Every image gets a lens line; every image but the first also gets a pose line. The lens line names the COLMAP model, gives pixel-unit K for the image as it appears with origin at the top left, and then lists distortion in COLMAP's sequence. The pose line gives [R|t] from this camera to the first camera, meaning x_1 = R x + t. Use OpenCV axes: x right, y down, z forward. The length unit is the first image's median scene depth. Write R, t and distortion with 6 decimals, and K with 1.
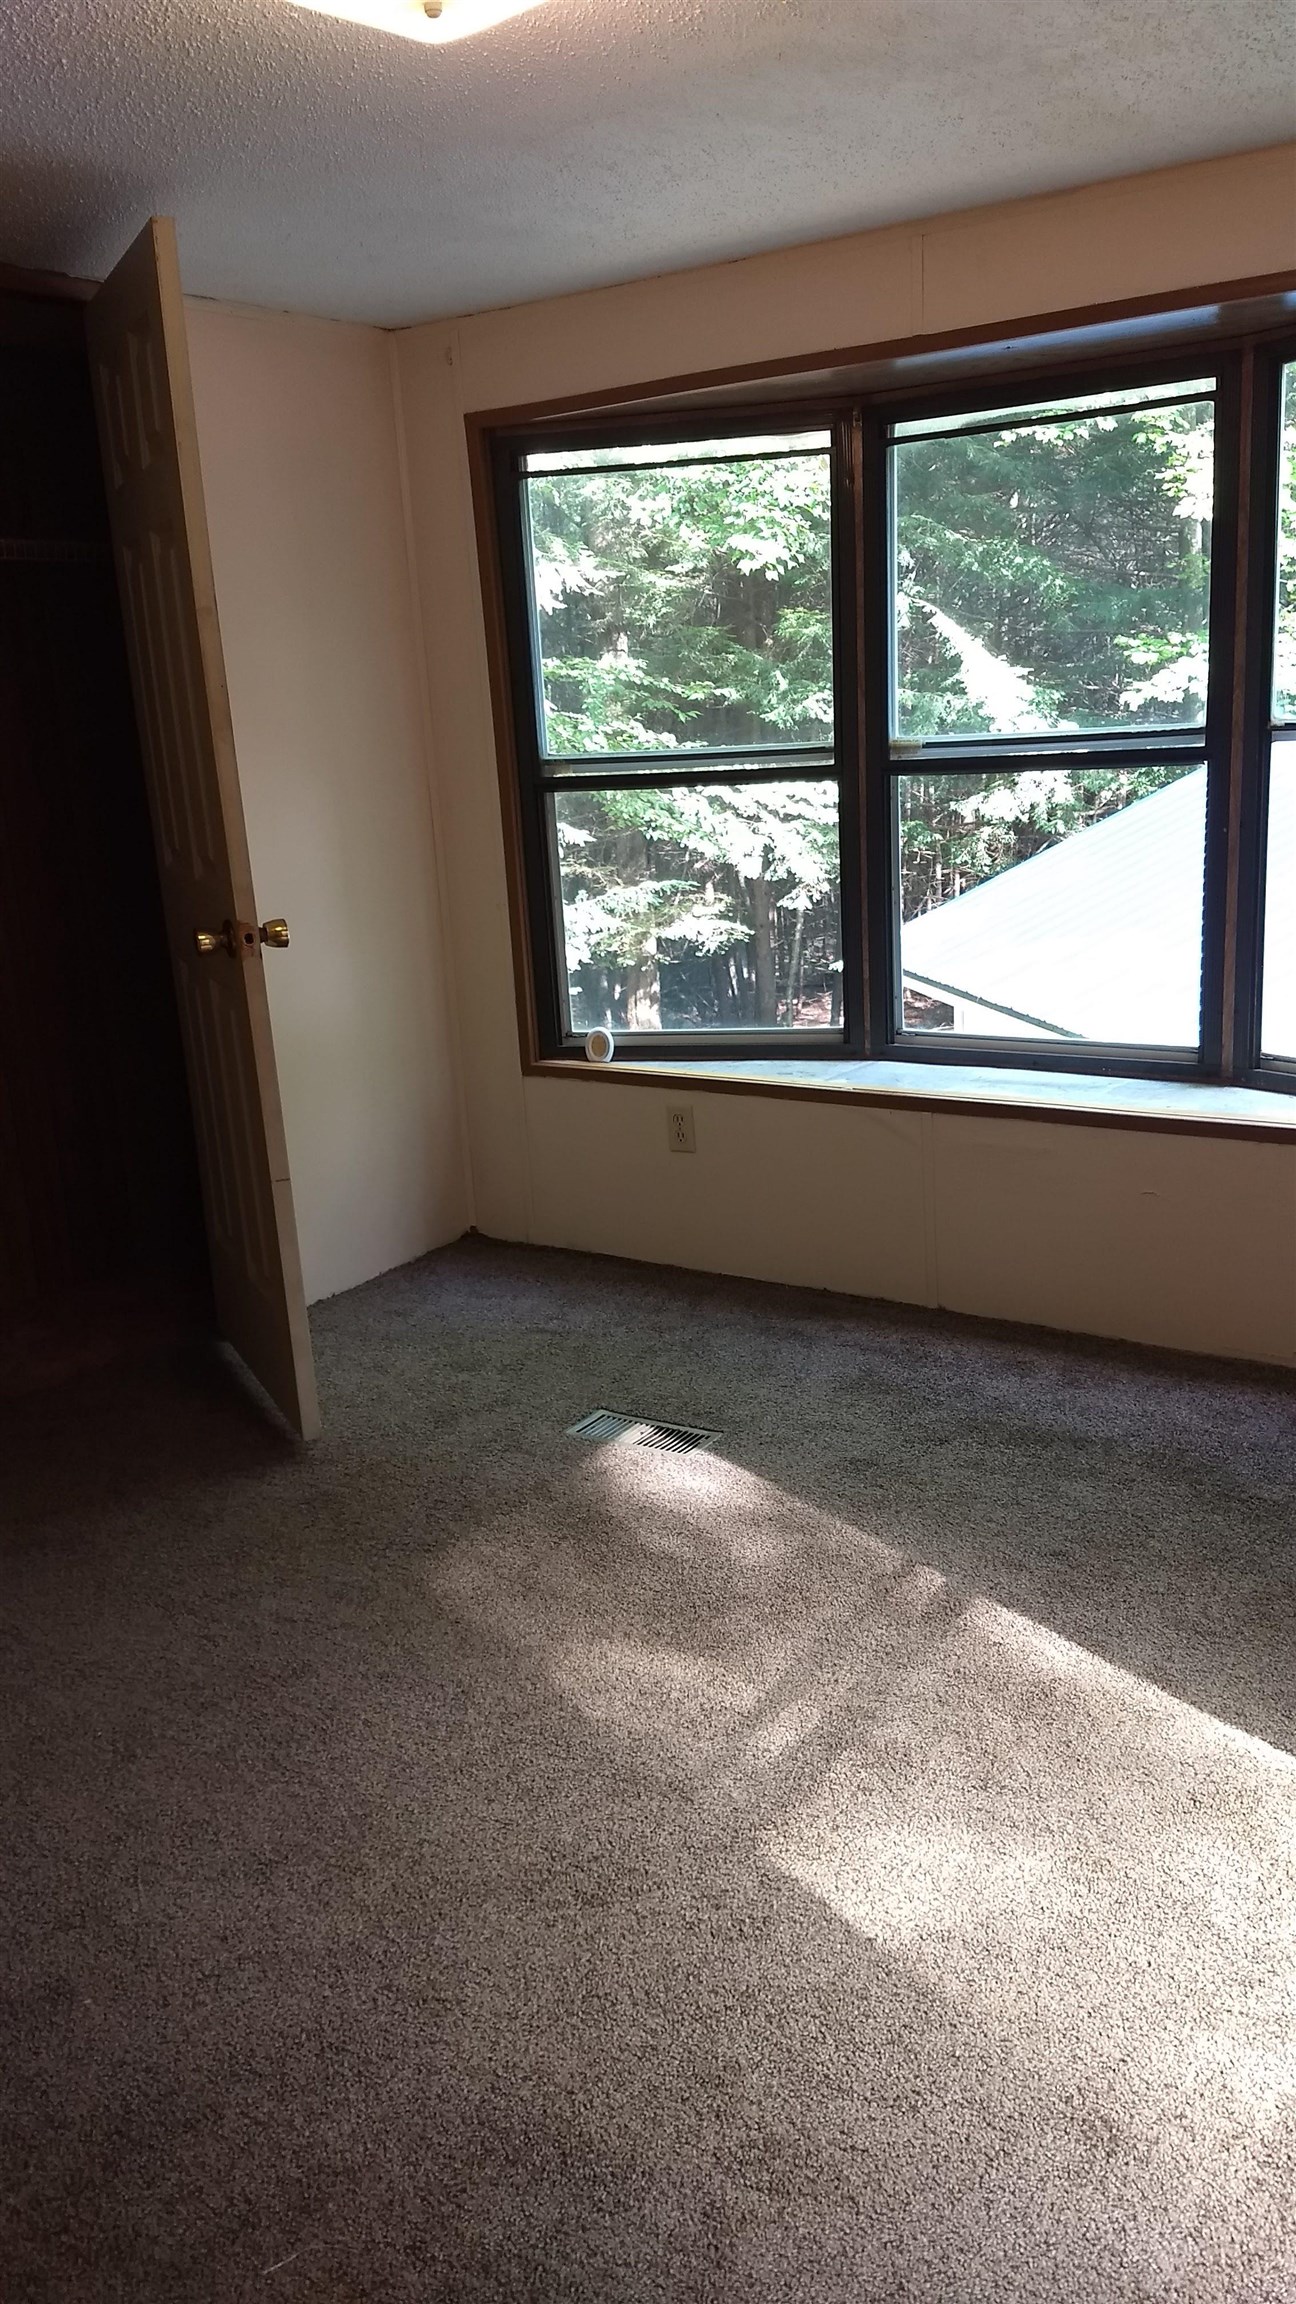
lens RADIAL K [[1839.5, 0, 648.4], [0, 1839.5, 1088.7], [0, 0, 1]] dist [0.132776, 0.002256]
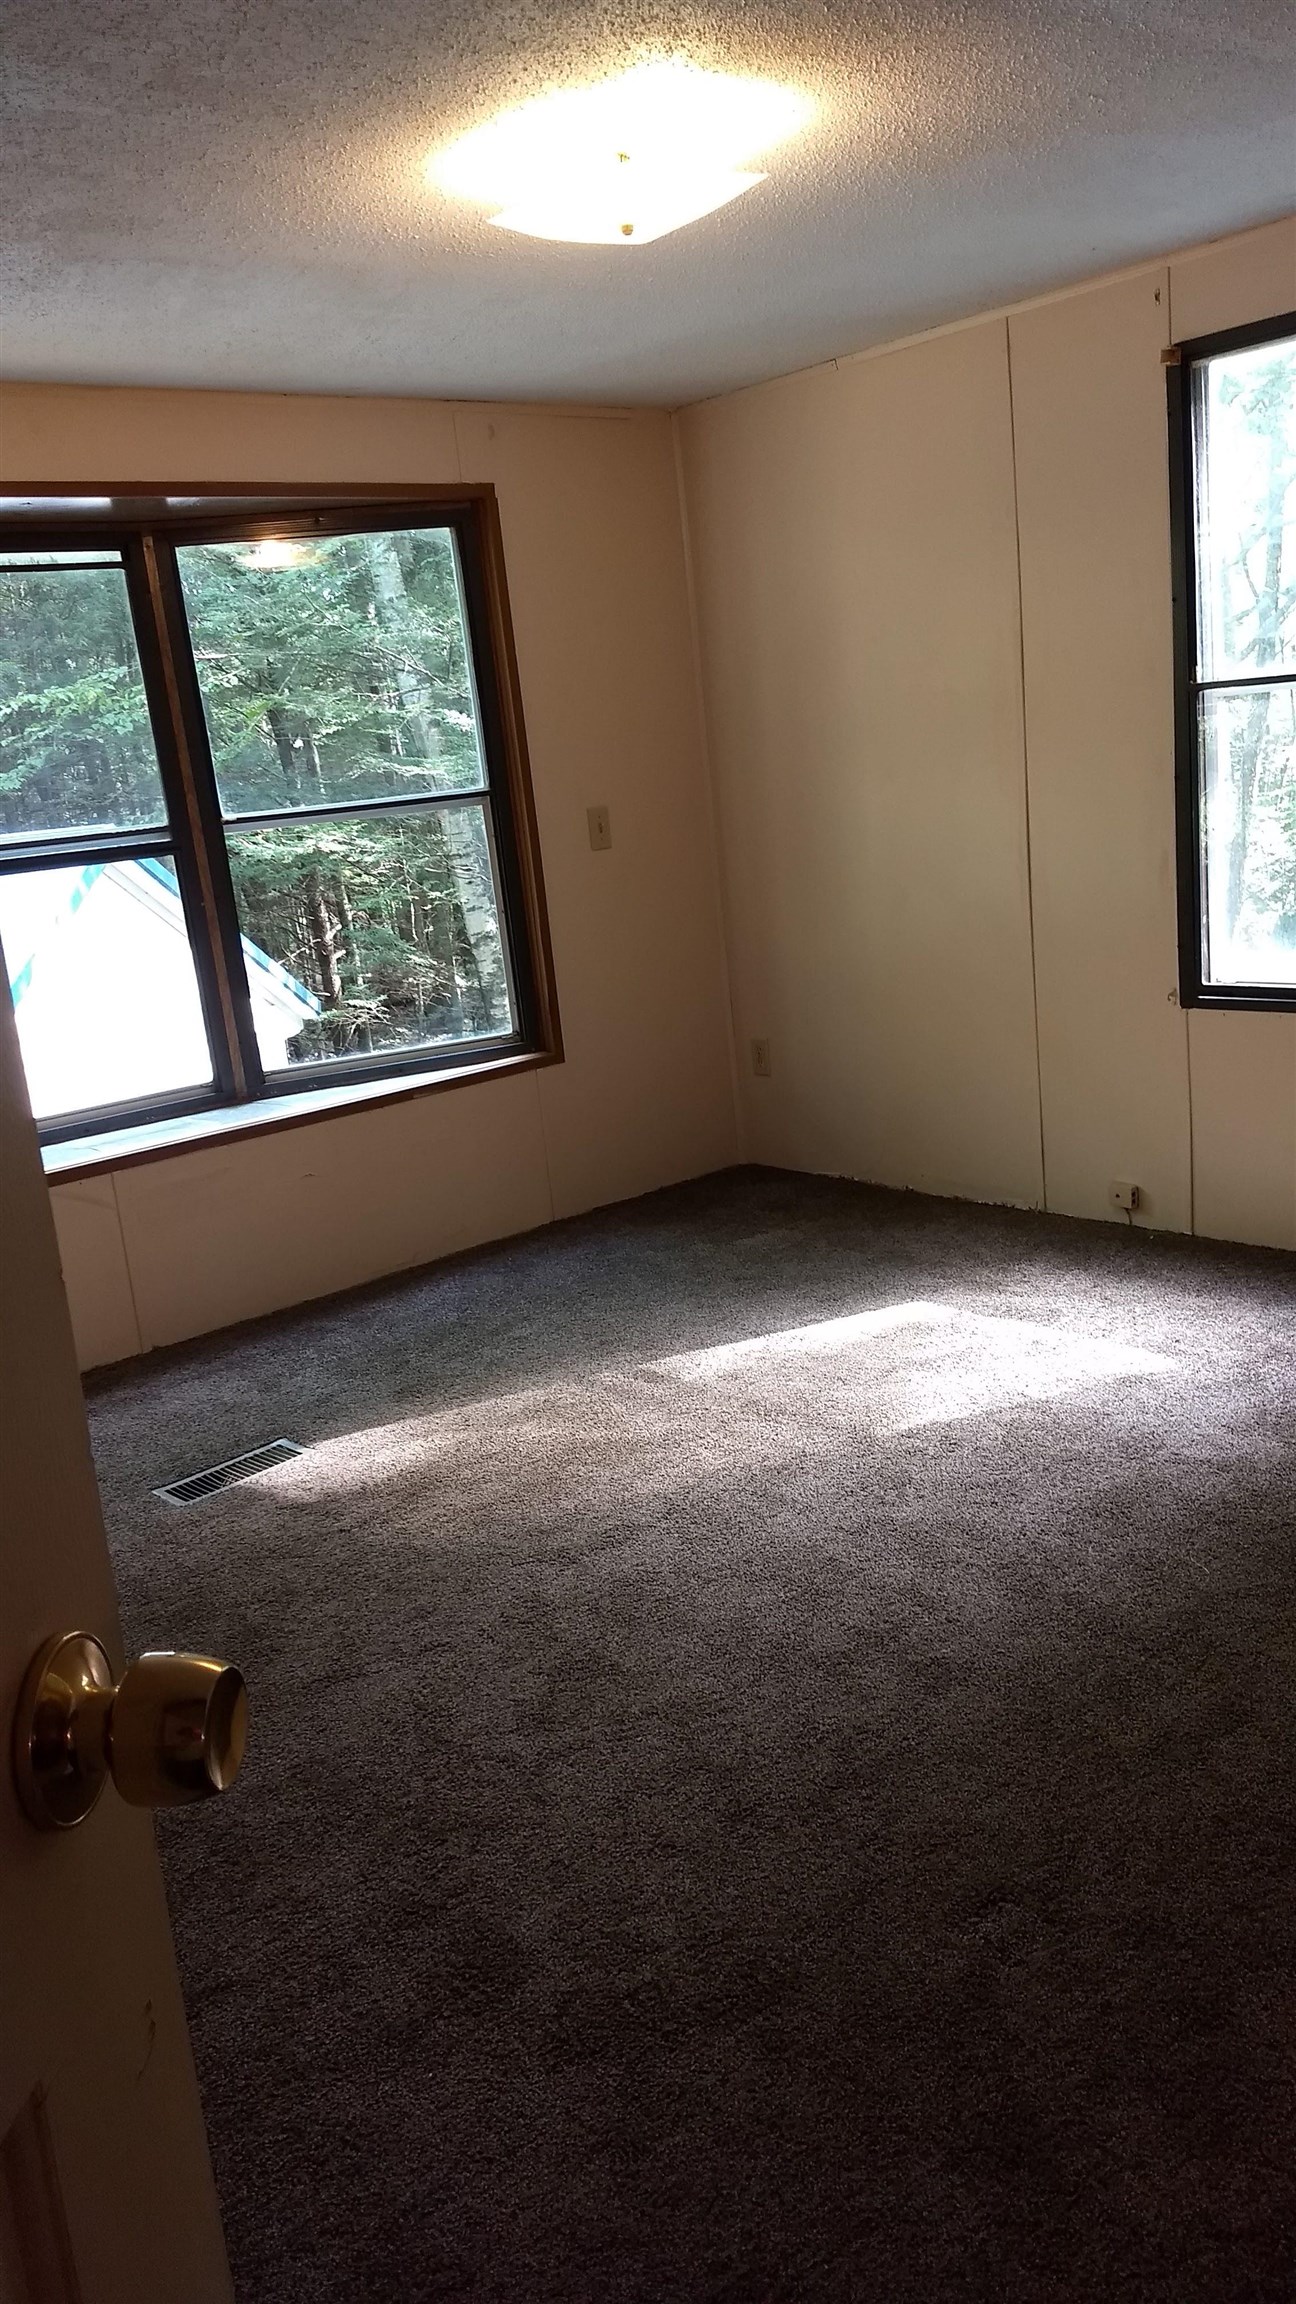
lens RADIAL K [[1762.3, 0, 648.0], [0, 1762.3, 1152.0], [0, 0, 1]] dist [0.229465, -0.404138]
pose [[0.279866, -0.204171, 0.938077, -0.891360], [0.297185, 0.947554, 0.117571, -0.037362], [-0.912883, 0.245879, 0.325865, 0.421255]]
